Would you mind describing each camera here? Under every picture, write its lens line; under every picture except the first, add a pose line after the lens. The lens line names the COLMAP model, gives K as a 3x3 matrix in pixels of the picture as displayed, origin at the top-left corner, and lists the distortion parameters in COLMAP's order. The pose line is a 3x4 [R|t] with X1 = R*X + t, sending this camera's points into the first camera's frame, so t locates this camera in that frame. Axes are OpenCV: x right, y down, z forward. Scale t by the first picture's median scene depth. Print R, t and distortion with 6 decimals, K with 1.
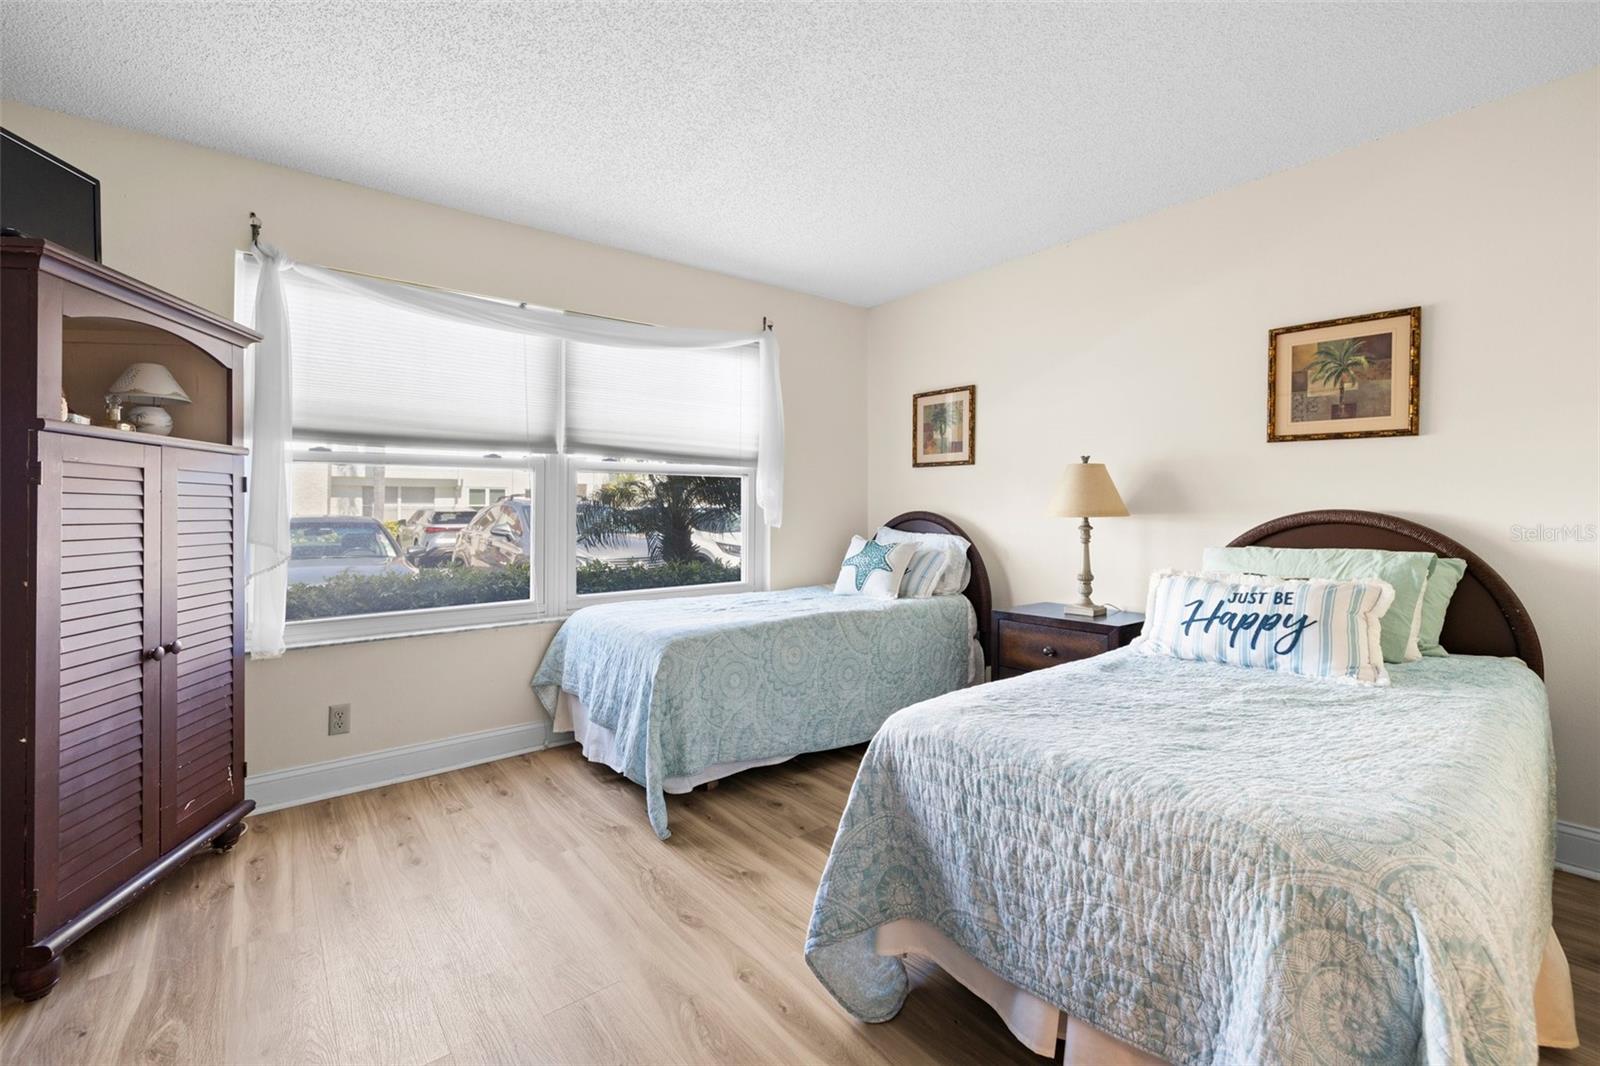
lens RADIAL K [[674.9, 0, 797.7], [0, 674.9, 526.5], [0, 0, 1]] dist [-0.000514, 0.000097]
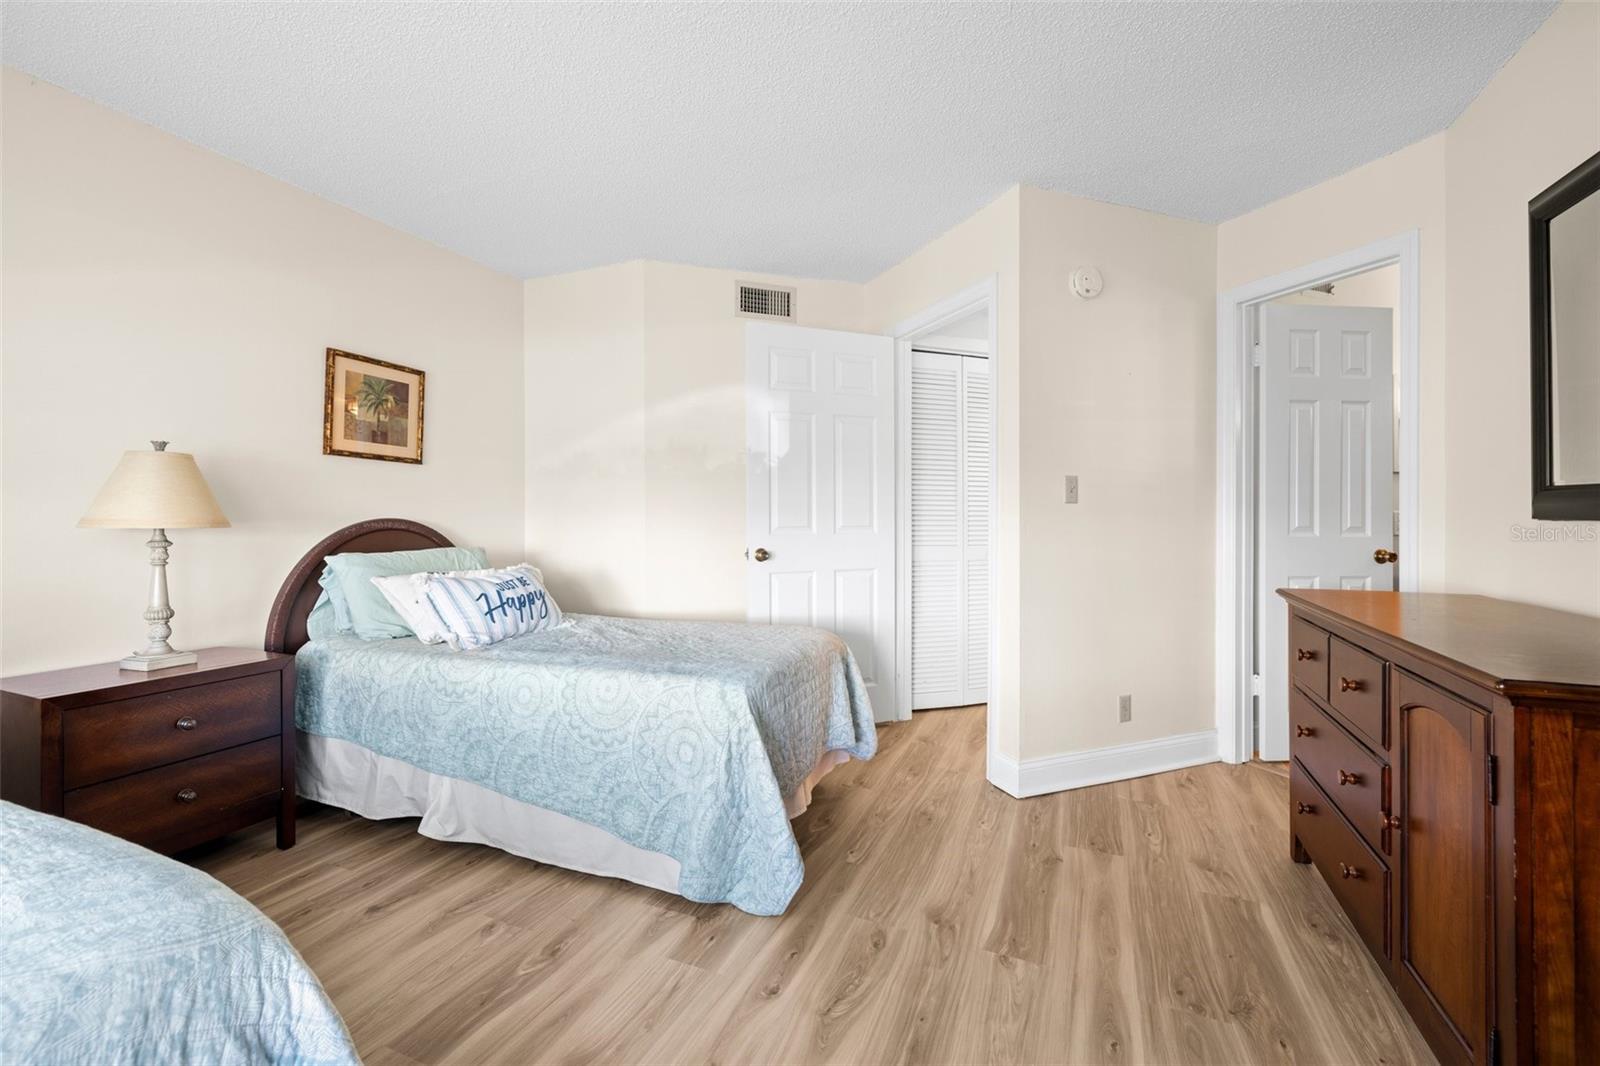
lens RADIAL K [[674.9, 0, 797.7], [0, 674.9, 526.5], [0, 0, 1]] dist [-0.000514, 0.000097]
pose [[-0.476884, -0.014454, 0.878848, -0.623173], [0.021241, 0.999383, 0.027962, -0.027571], [-0.878710, 0.032002, -0.476283, 0.922835]]
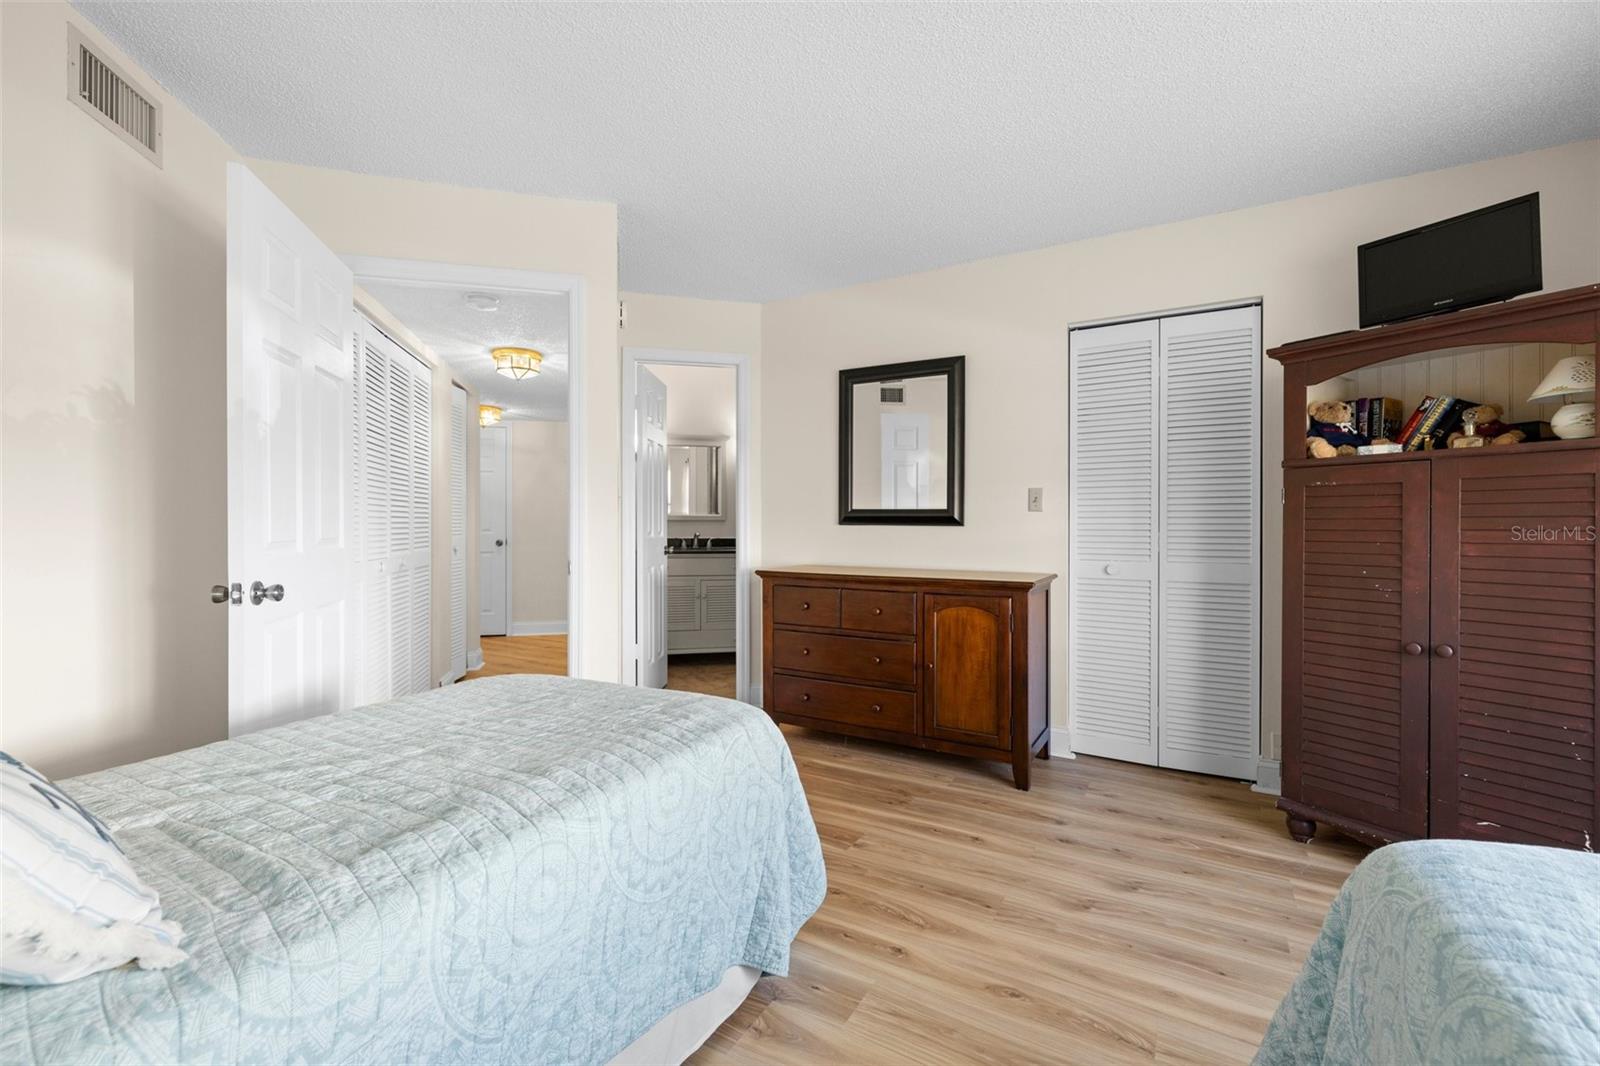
lens RADIAL K [[674.9, 0, 797.7], [0, 674.9, 526.5], [0, 0, 1]] dist [-0.000514, 0.000097]
pose [[-0.932597, -0.000277, -0.360920, 0.301517], [-0.007271, 0.999811, 0.018021, -0.022183], [0.360846, 0.019431, -0.932423, 1.264035]]
